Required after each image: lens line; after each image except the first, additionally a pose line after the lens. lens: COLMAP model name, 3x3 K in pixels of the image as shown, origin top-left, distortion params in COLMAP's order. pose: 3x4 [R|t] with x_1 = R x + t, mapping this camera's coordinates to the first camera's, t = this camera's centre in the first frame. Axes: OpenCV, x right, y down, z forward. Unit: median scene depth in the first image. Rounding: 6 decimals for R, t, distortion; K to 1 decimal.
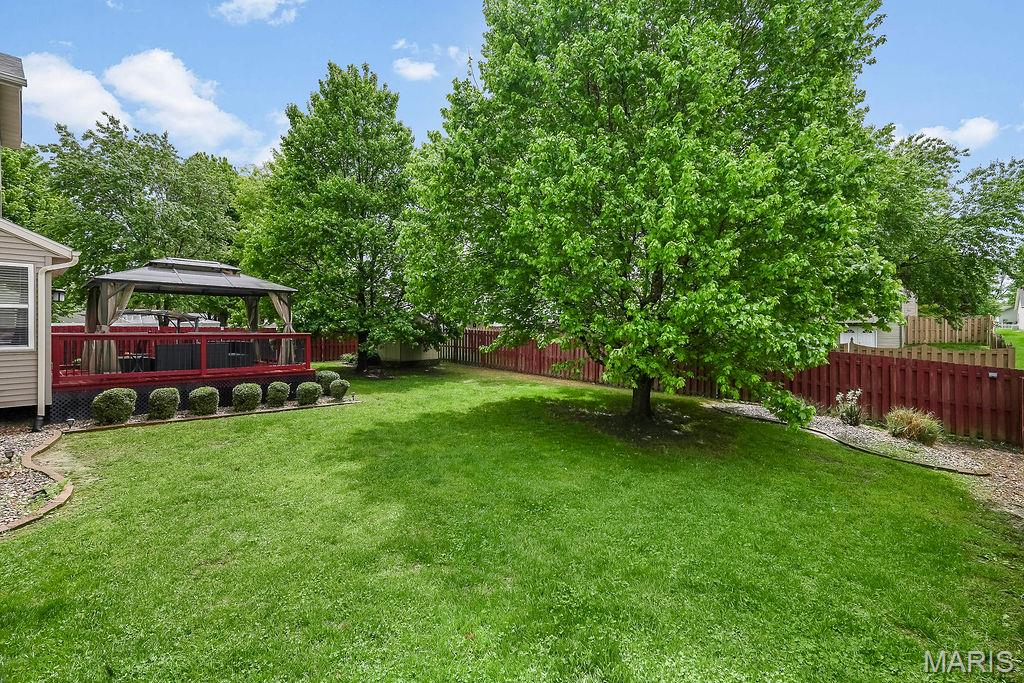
lens RADIAL K [[458.4, 0, 517.1], [0, 458.4, 335.8], [0, 0, 1]] dist [-0.004704, 0.001127]
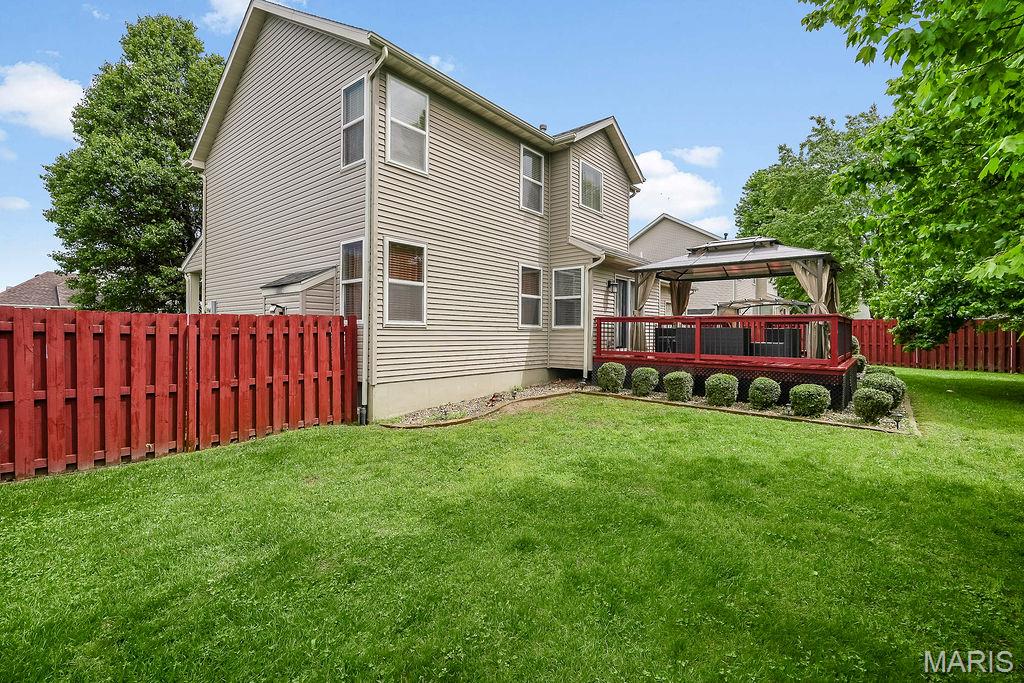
lens RADIAL K [[458.4, 0, 516.6], [0, 458.4, 334.8], [0, 0, 1]] dist [-0.004704, 0.001127]
pose [[0.029325, 0.001376, -0.999569, 0.278995], [-0.021265, 0.999774, 0.000752, 0.050065], [0.999344, 0.021234, 0.029348, 0.732770]]
